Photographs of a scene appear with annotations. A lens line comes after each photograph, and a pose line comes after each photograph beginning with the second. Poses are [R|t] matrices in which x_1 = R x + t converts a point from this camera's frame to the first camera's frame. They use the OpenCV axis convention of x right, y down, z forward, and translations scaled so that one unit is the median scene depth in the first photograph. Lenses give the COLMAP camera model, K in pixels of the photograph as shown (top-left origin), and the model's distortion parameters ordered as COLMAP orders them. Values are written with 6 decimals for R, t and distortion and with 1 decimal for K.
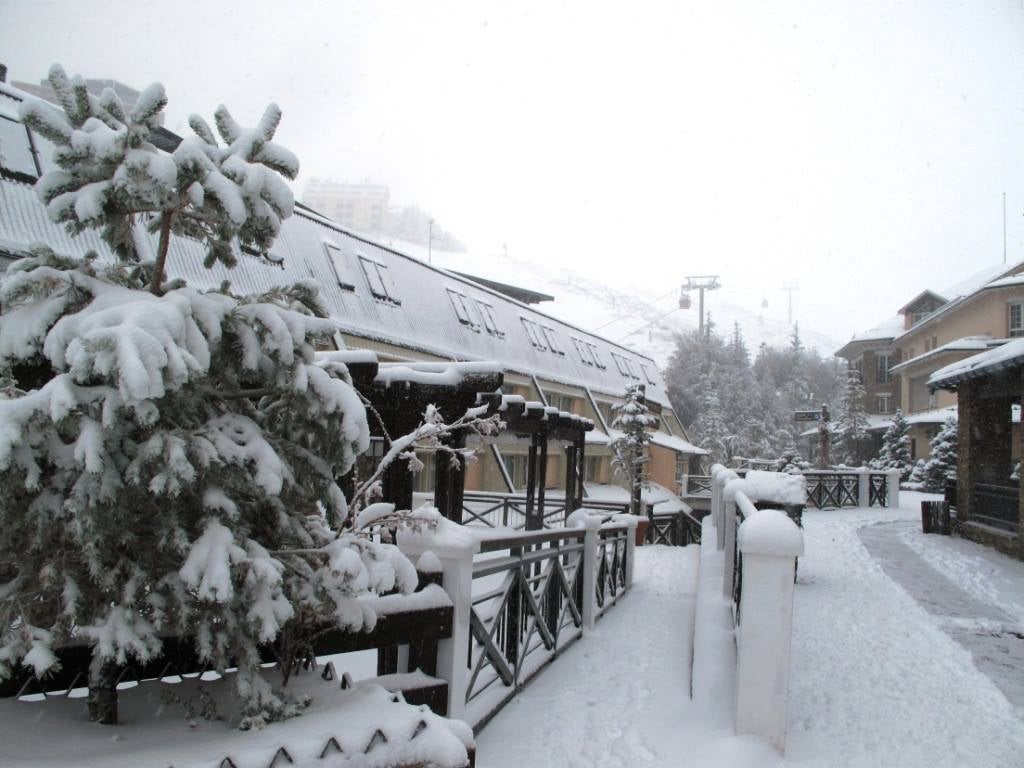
lens RADIAL K [[769.0, 0, 513.2], [0, 769.0, 393.4], [0, 0, 1]] dist [0.244752, -0.419978]
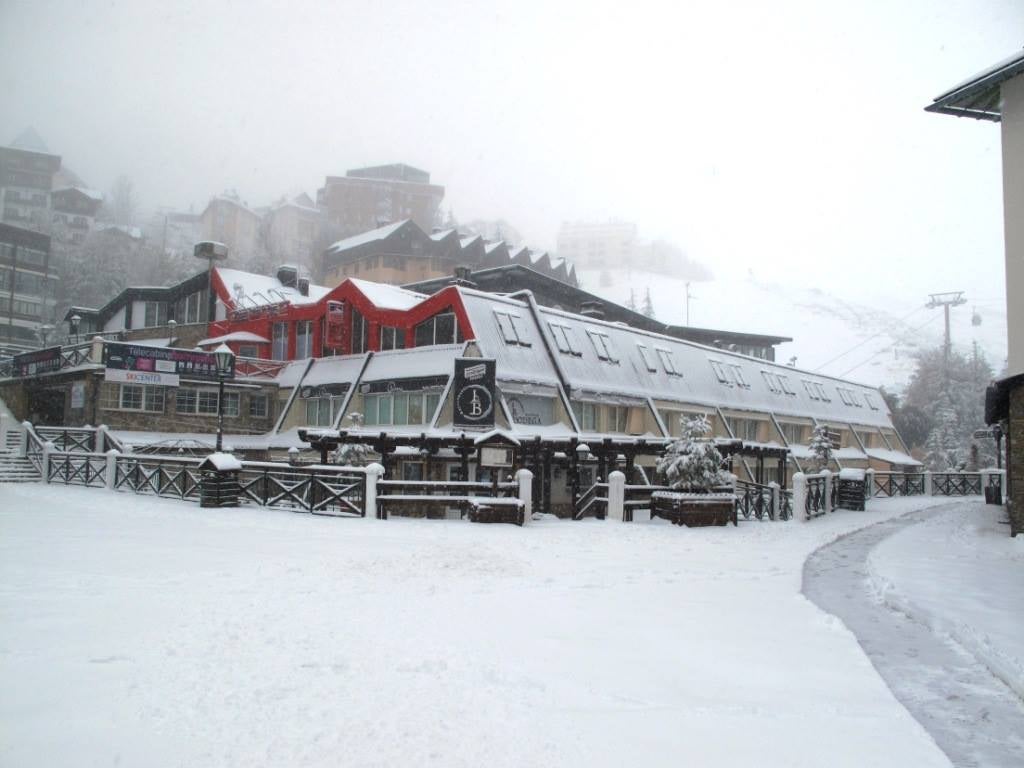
lens RADIAL K [[807.4, 0, 512.0], [0, 807.4, 384.0], [0, 0, 1]] dist [-0.168663, 0.200759]
pose [[0.950562, -0.050387, -0.306420, 0.016345], [0.039387, 0.998342, -0.041981, -0.024667], [0.308027, 0.027836, 0.950970, -0.406151]]
